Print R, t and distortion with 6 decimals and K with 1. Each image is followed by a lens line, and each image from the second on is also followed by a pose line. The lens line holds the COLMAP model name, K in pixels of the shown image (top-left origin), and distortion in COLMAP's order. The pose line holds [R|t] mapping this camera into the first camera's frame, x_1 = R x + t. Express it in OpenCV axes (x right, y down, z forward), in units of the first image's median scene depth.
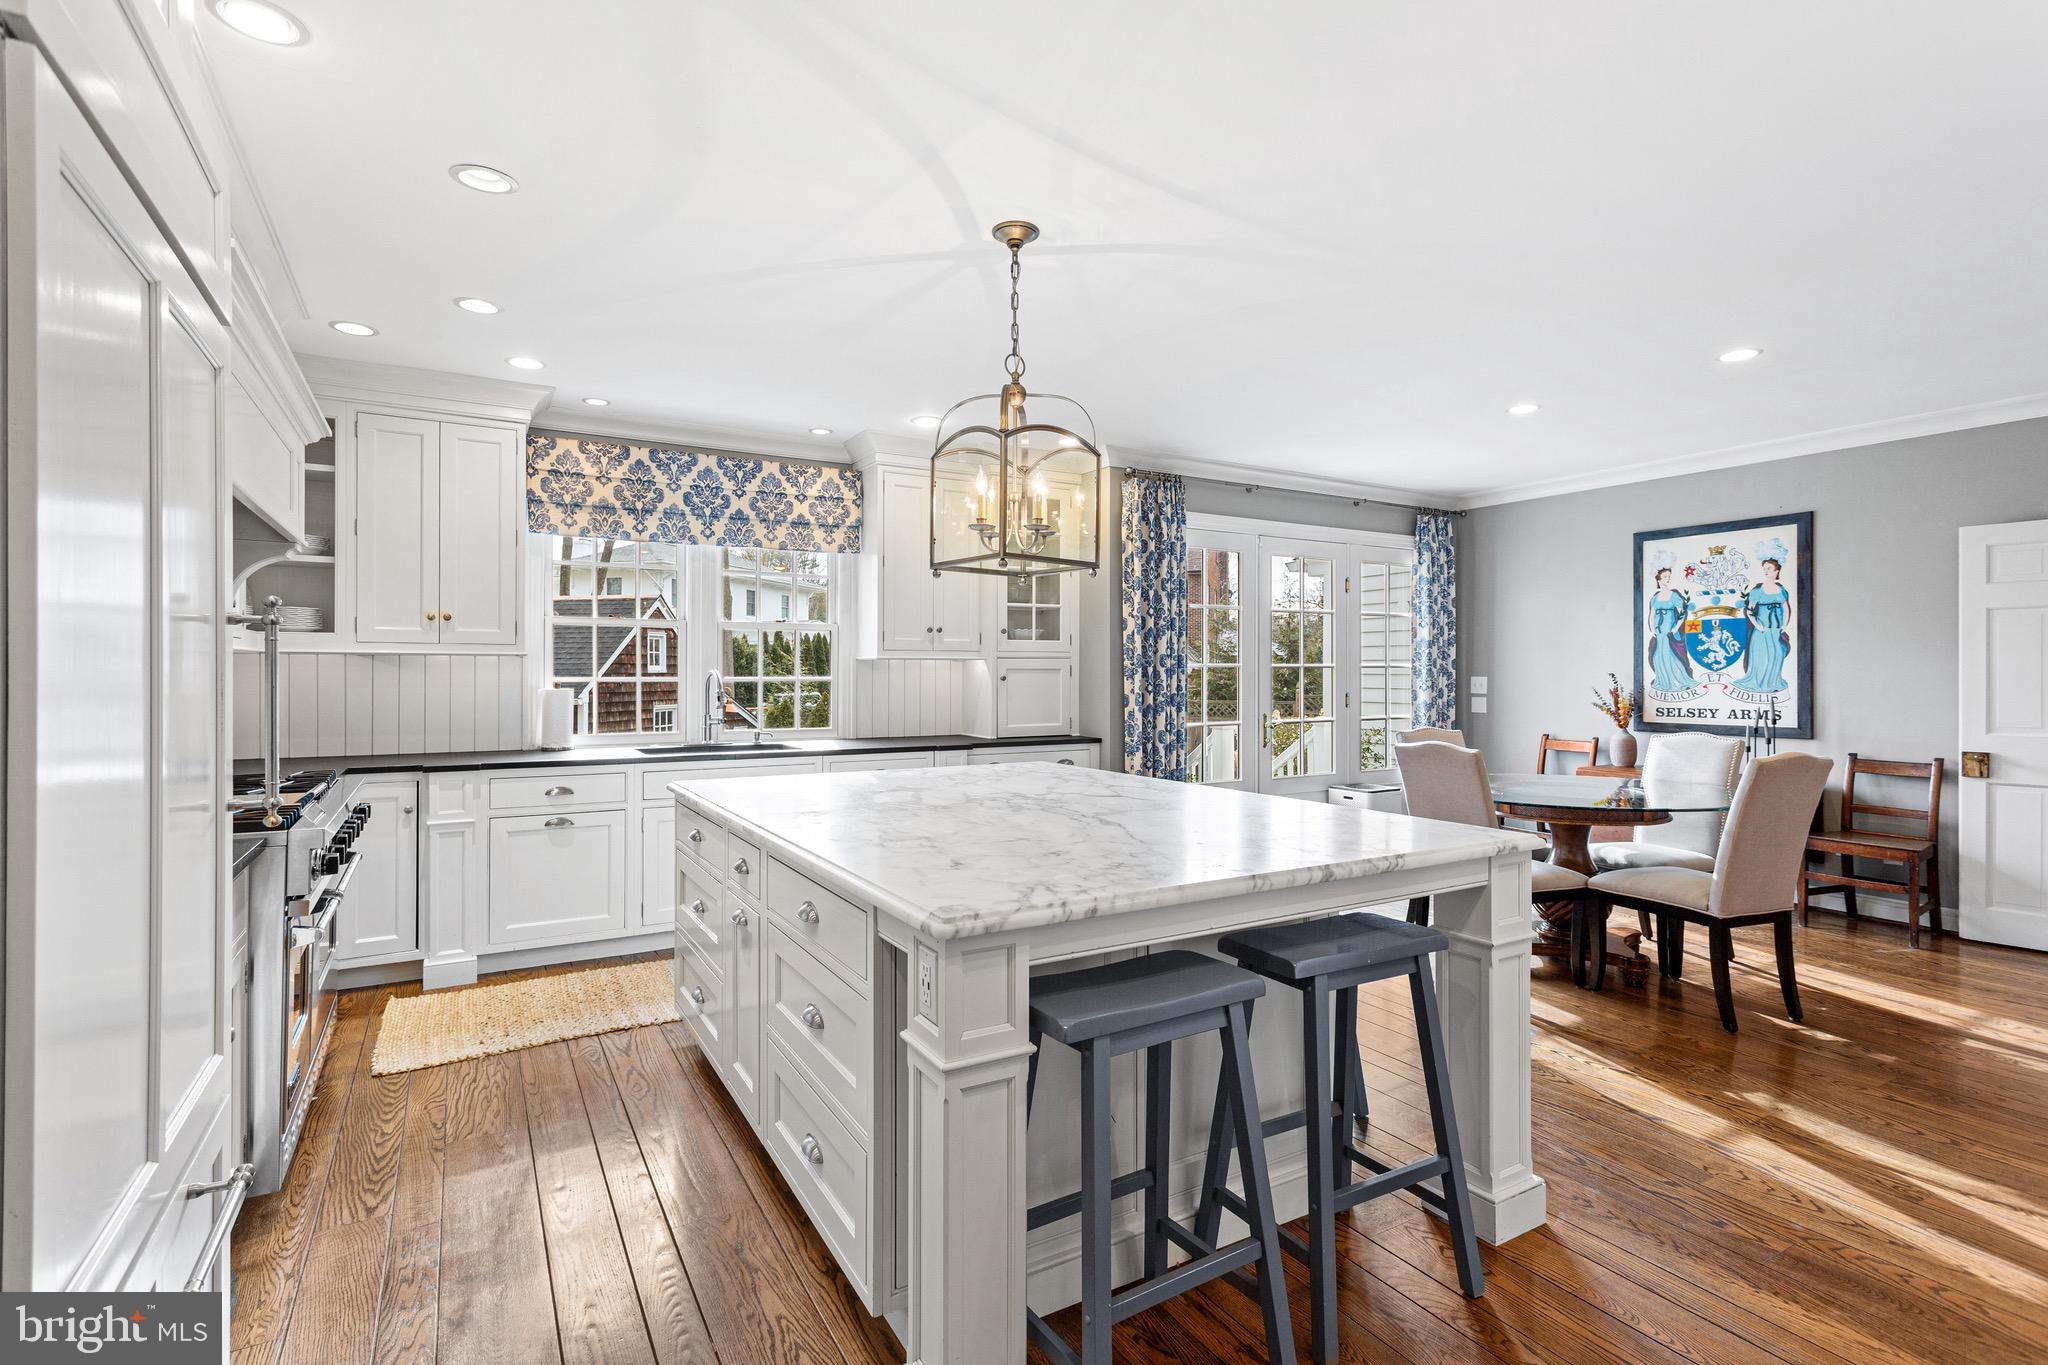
lens RADIAL K [[964.9, 0, 1022.7], [0, 964.9, 673.9], [0, 0, 1]] dist [-0.002012, 0.004271]
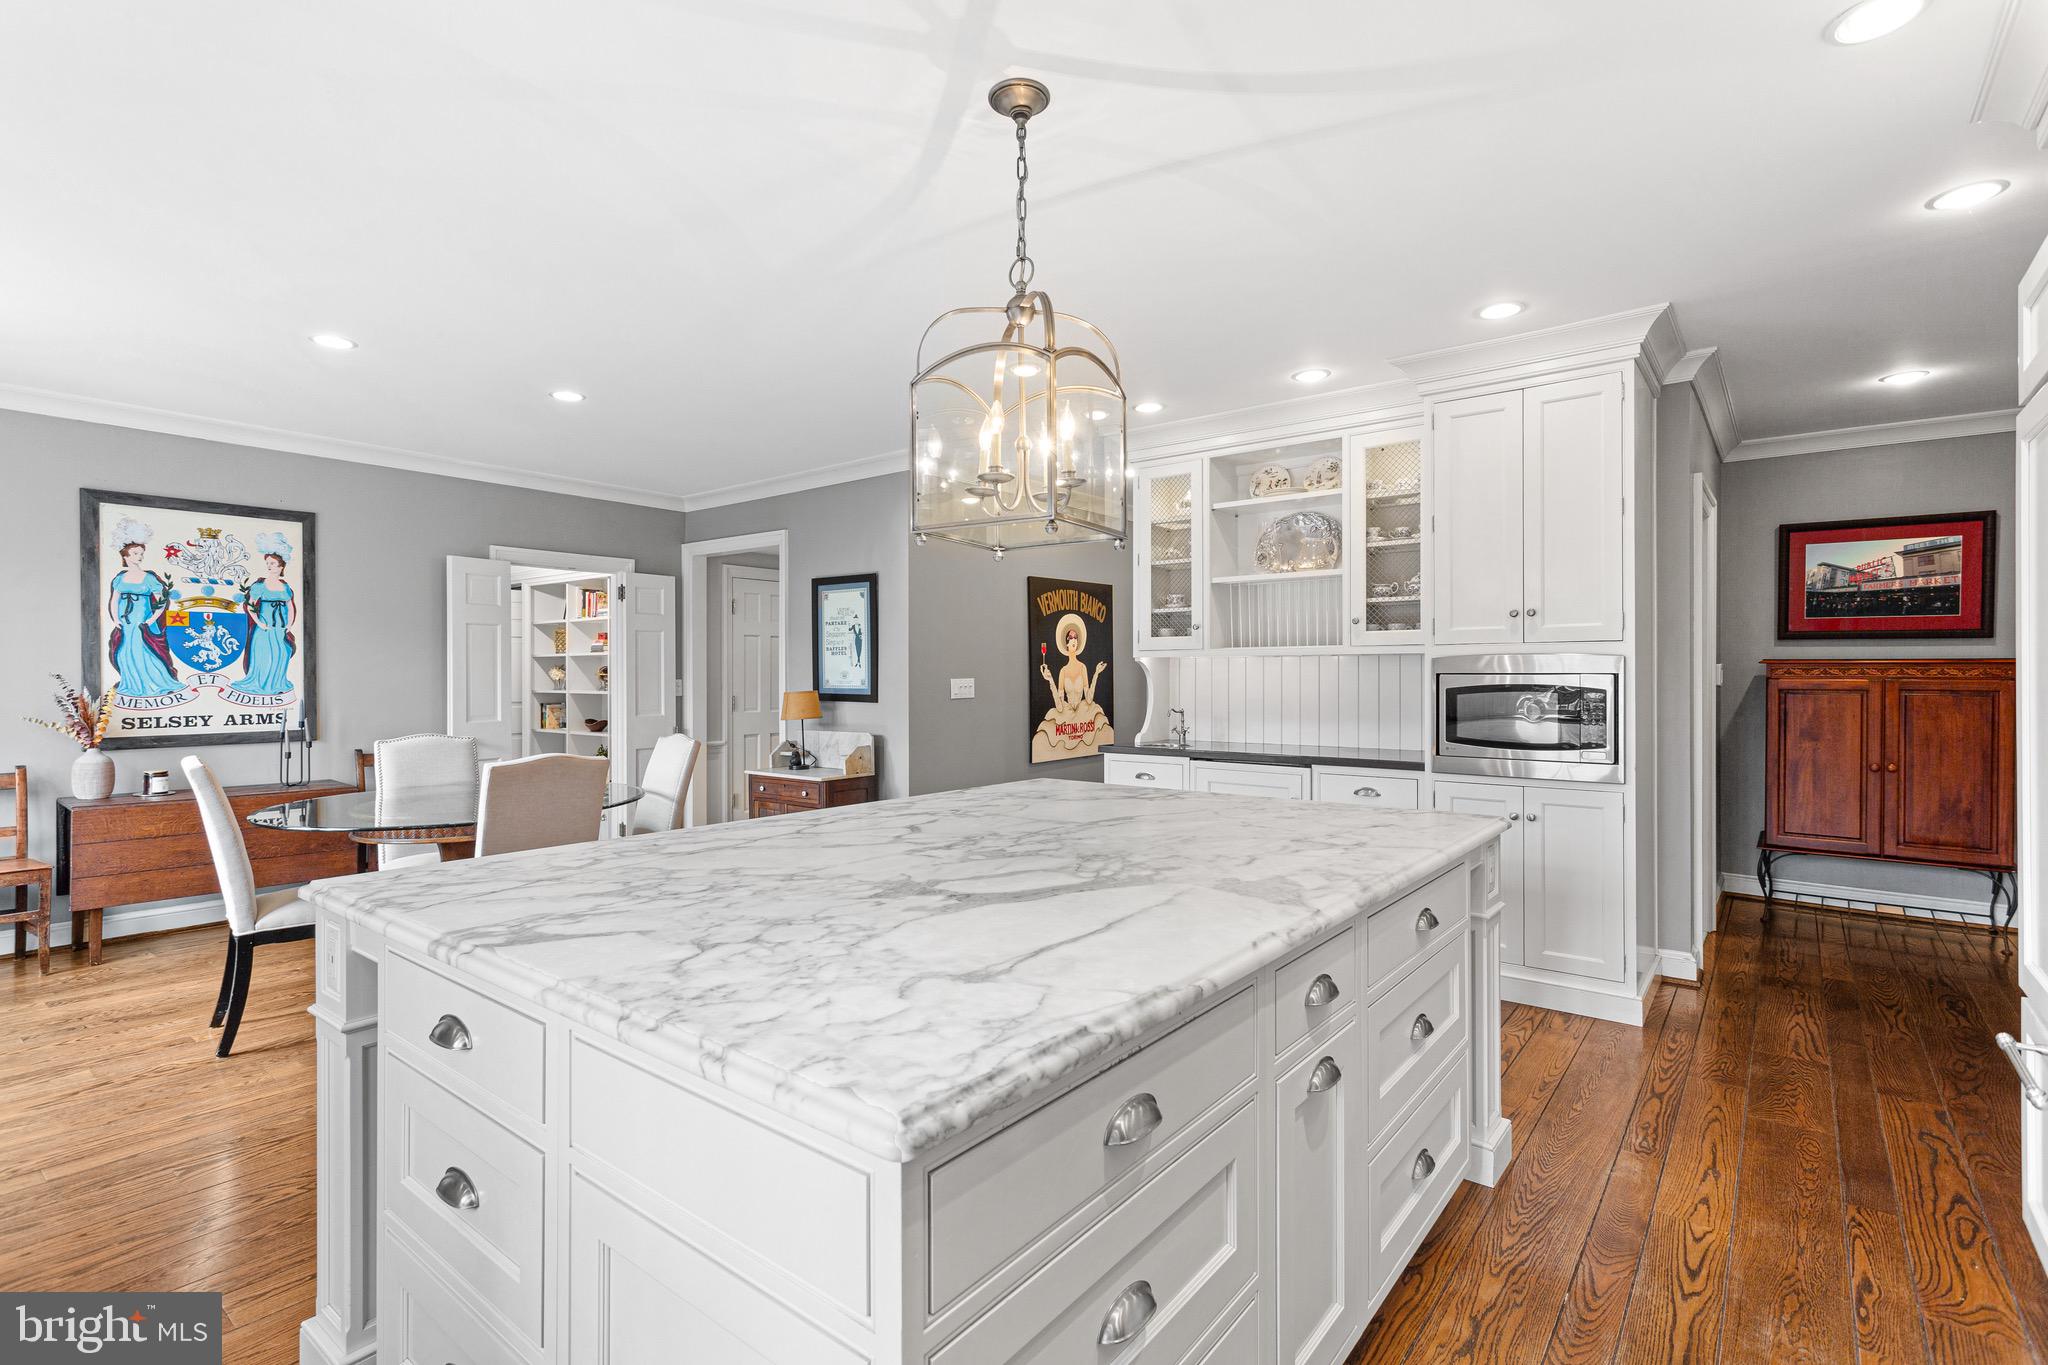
lens RADIAL K [[964.9, 0, 1022.7], [0, 964.9, 673.9], [0, 0, 1]] dist [-0.002012, 0.004271]
pose [[-0.361030, 0.000431, 0.932554, -0.382045], [0.001149, 0.999999, -0.000018, -0.000328], [-0.932553, 0.001065, -0.361030, 0.674670]]
